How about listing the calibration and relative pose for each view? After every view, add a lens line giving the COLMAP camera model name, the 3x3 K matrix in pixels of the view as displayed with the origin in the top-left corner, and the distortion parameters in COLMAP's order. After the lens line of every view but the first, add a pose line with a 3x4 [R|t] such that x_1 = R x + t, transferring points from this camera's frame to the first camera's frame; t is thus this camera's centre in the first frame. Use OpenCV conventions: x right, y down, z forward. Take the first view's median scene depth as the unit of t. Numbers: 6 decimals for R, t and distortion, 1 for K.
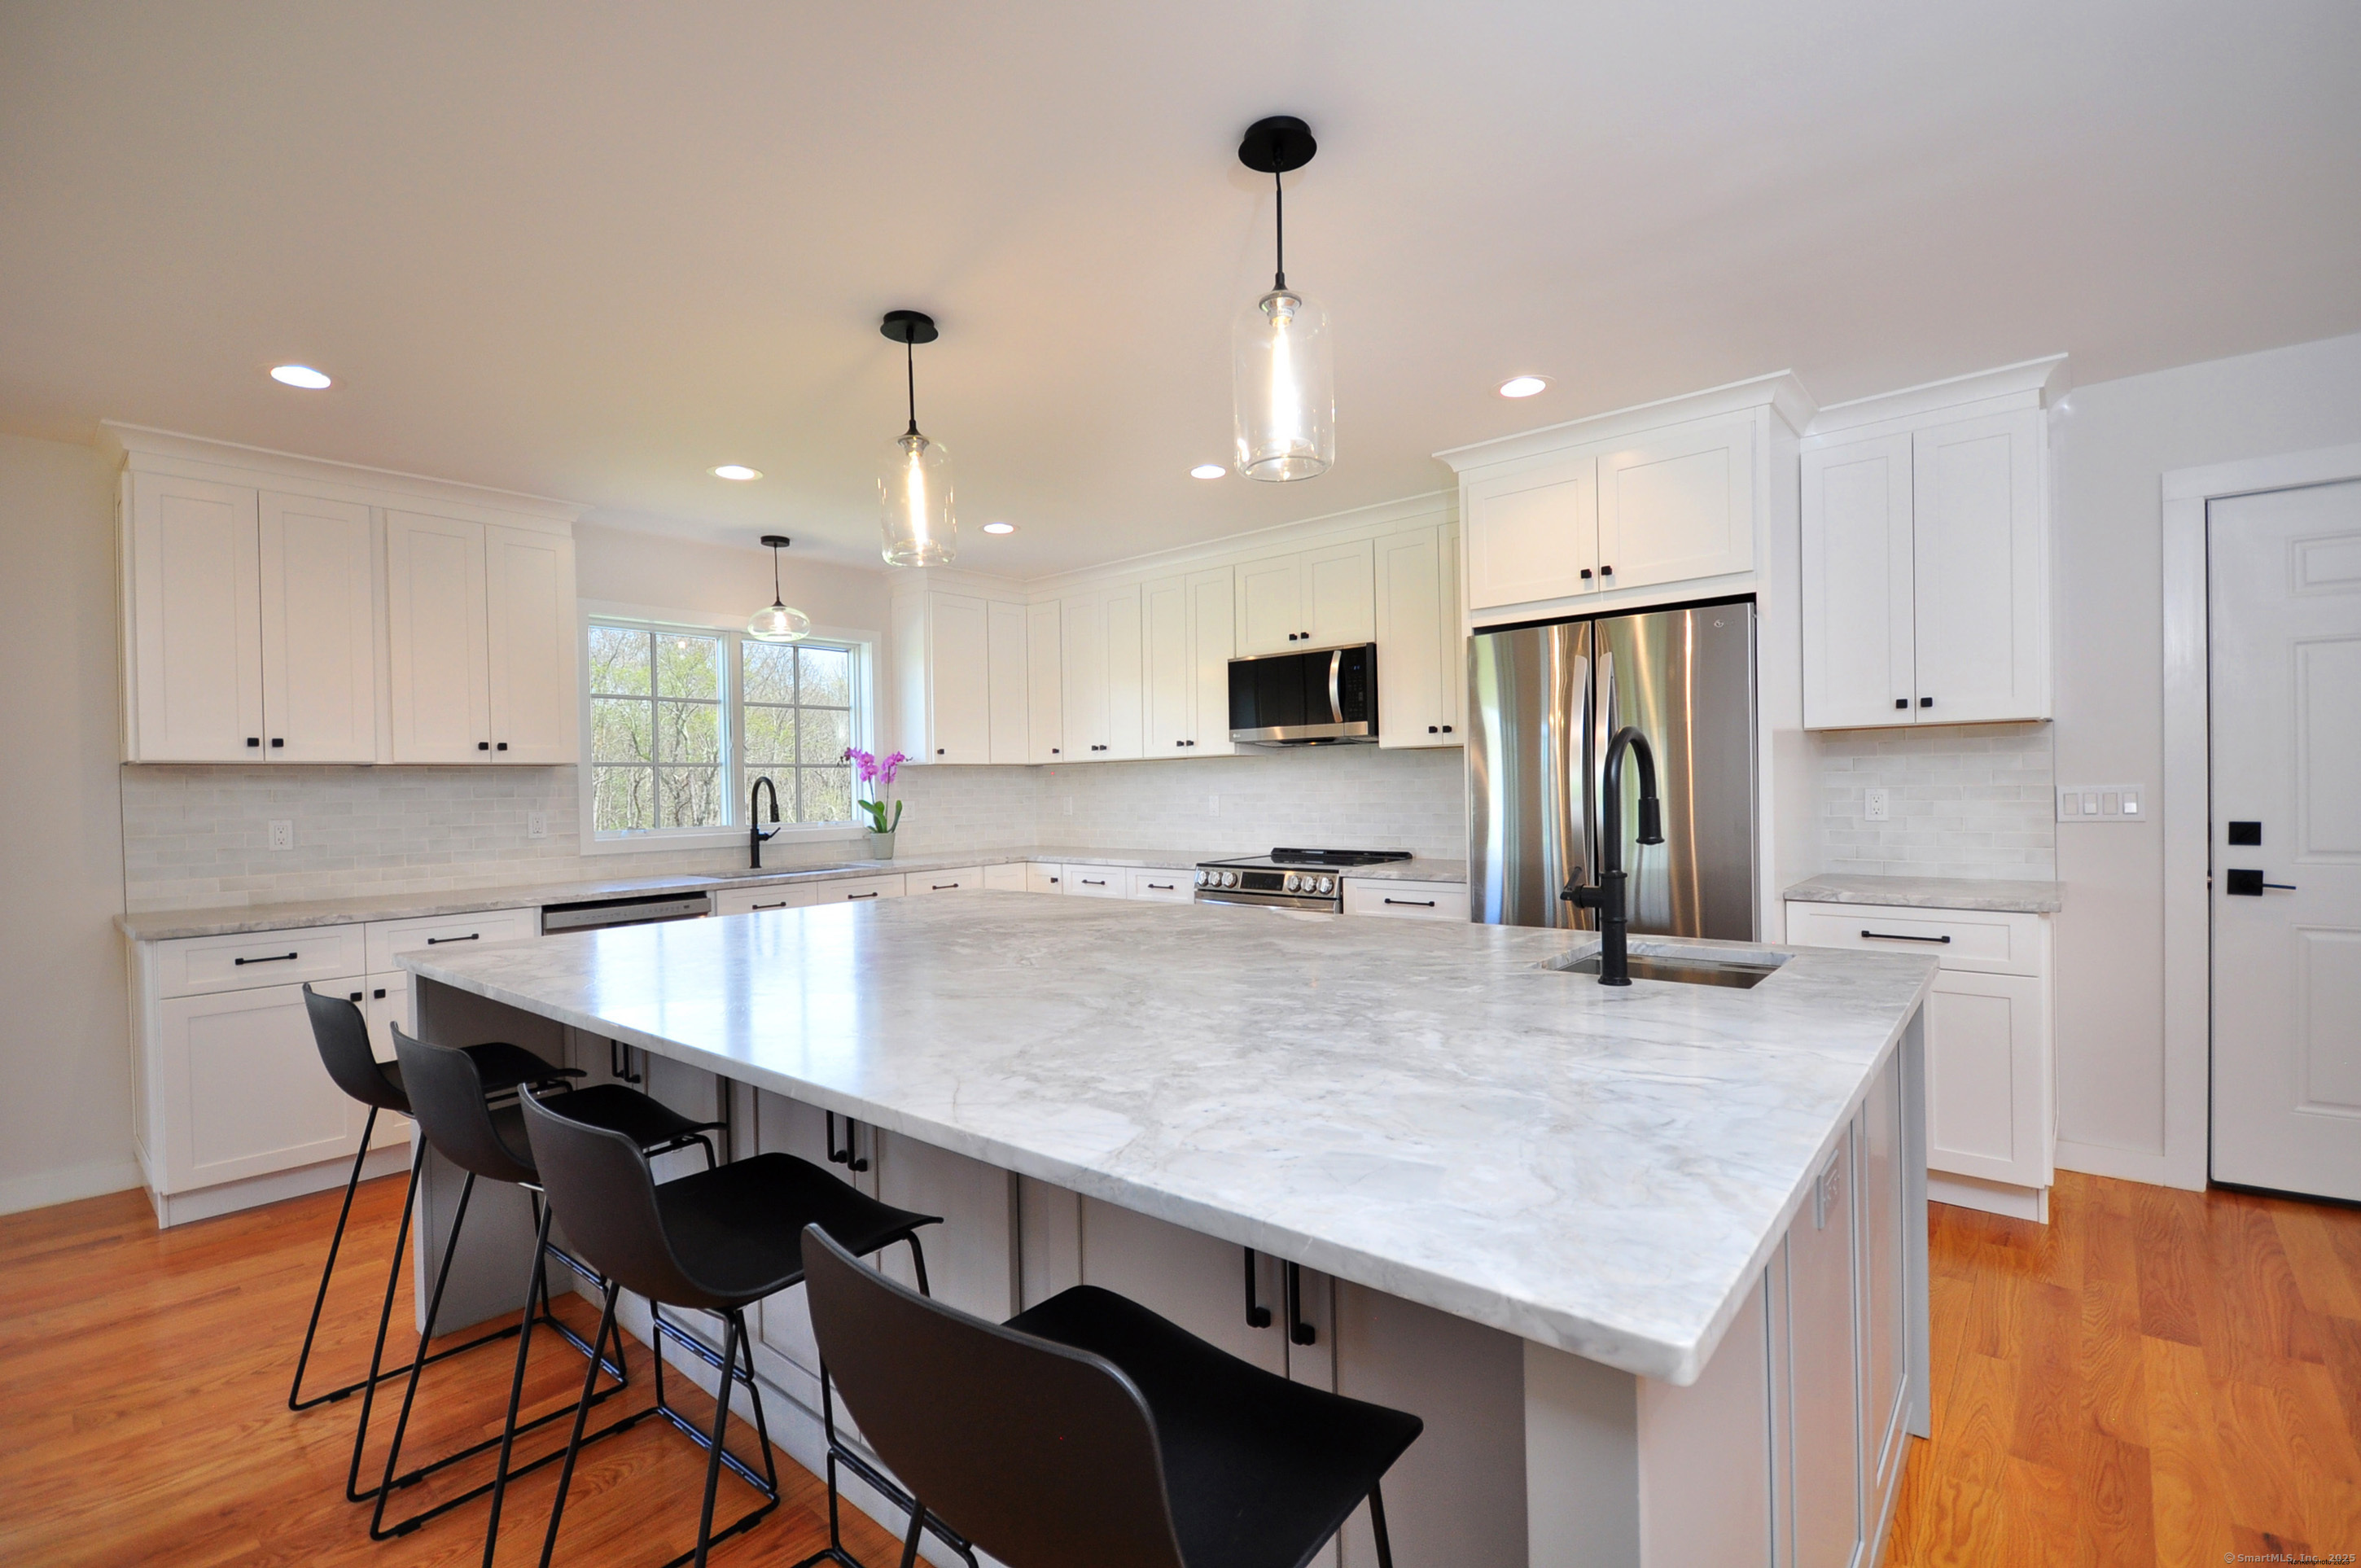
lens RADIAL K [[1042.4, 0, 1186.4], [0, 1042.4, 794.7], [0, 0, 1]] dist [0.002273, -0.000124]
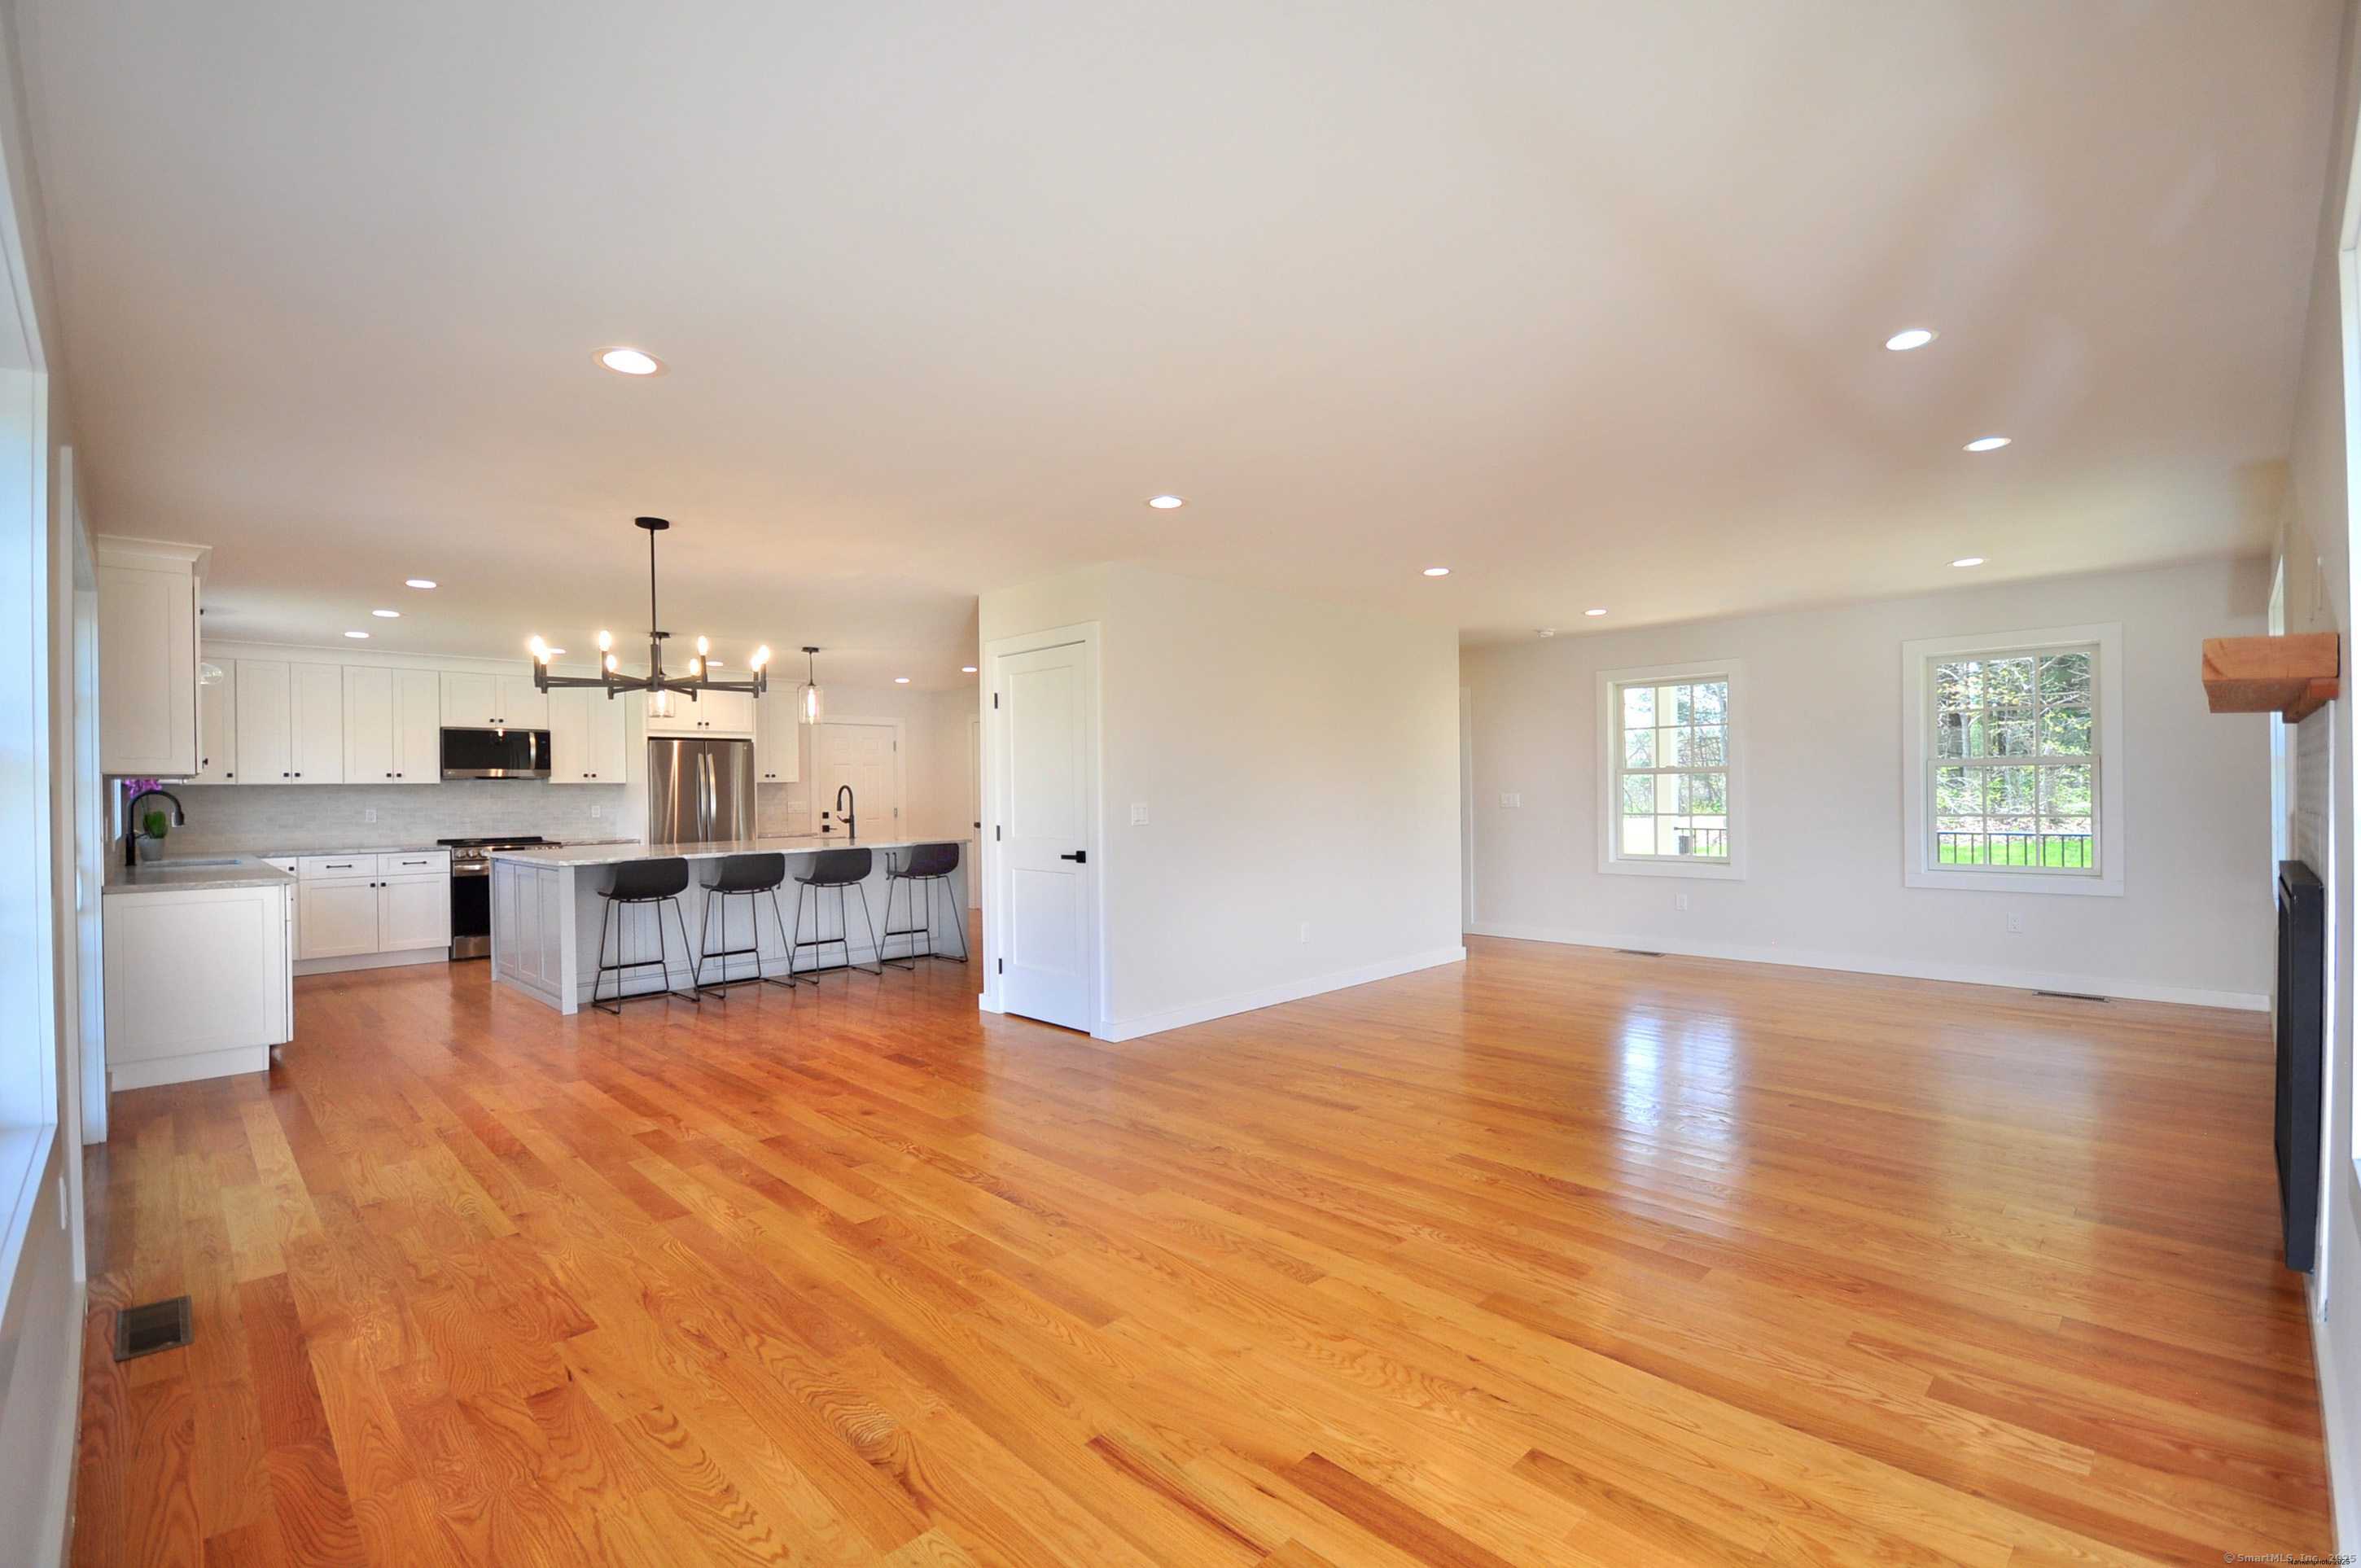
lens RADIAL K [[1042.4, 0, 1186.4], [0, 1042.4, 794.7], [0, 0, 1]] dist [0.002273, -0.000124]
pose [[0.077599, 0.017203, 0.996836, -1.653955], [0.020805, 0.999605, -0.018870, 0.039105], [-0.996768, 0.022204, 0.077211, -0.355879]]
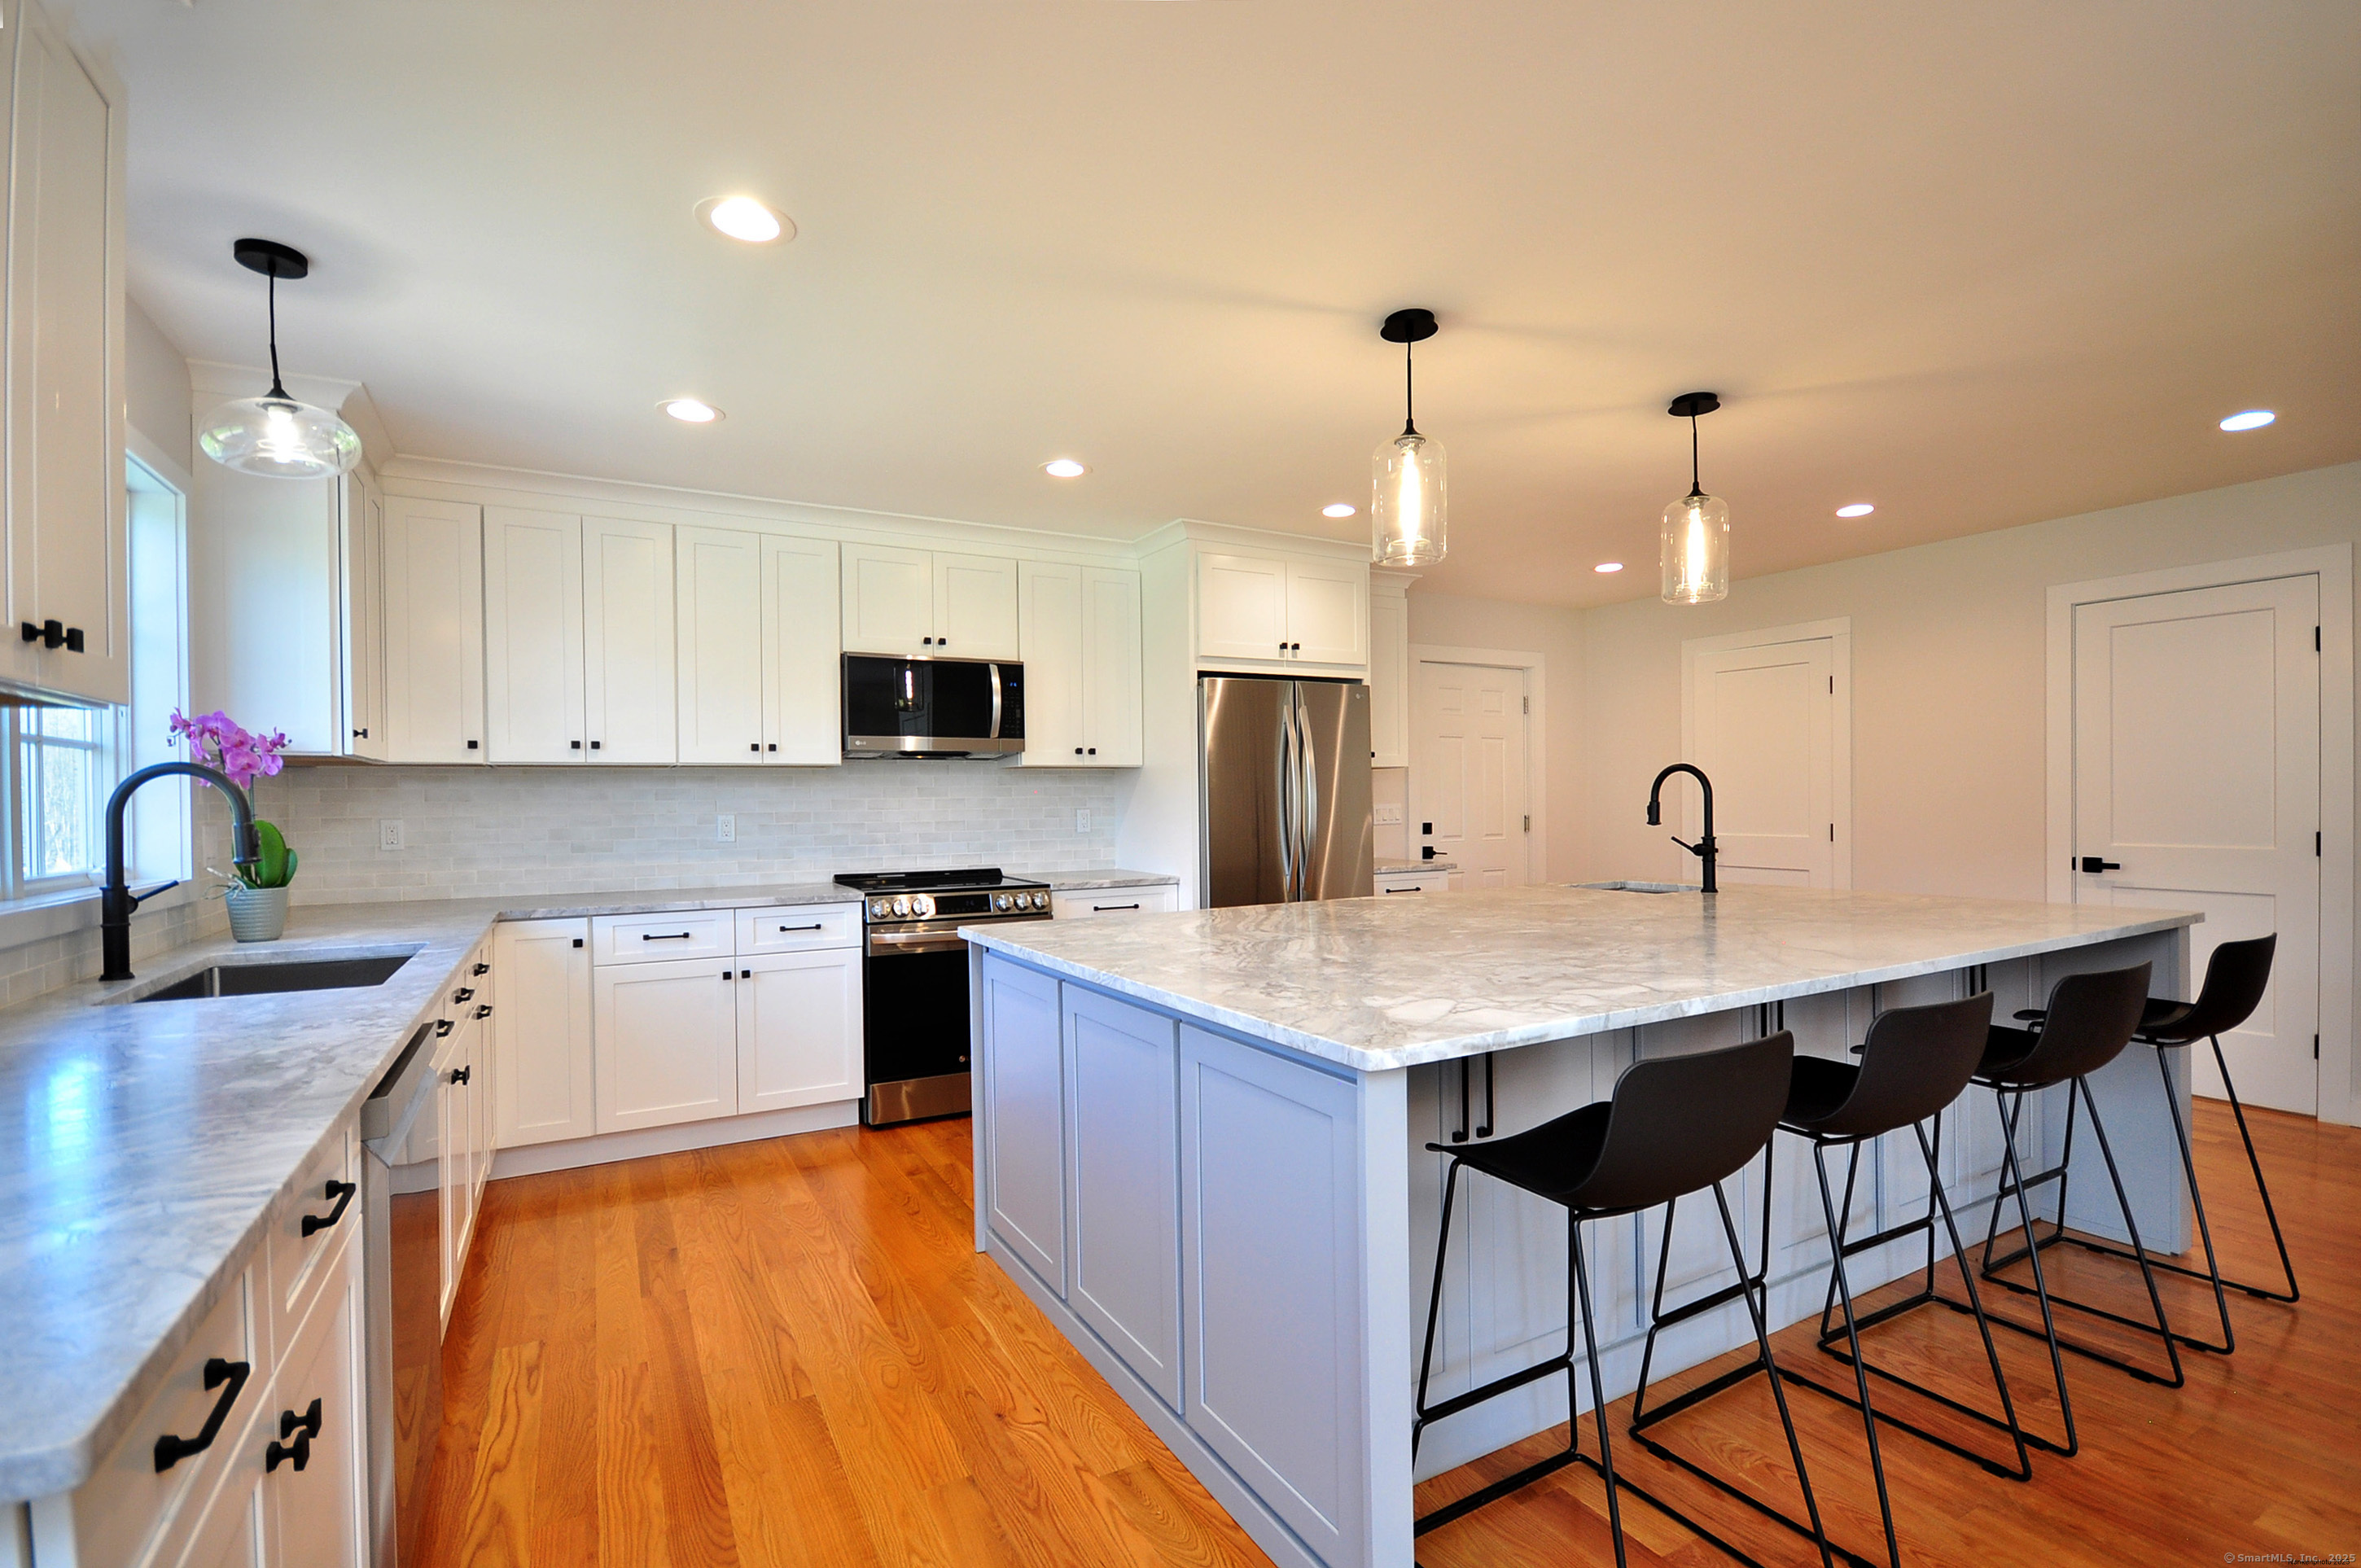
lens RADIAL K [[1077.3, 0, 1159.4], [0, 1077.3, 808.6], [0, 0, 1]] dist [0.022418, 0.000033]
pose [[0.360903, 0.008834, 0.932562, -0.727841], [0.013407, 0.999803, -0.014659, 0.014397], [-0.932507, 0.017793, 0.360713, 0.476064]]
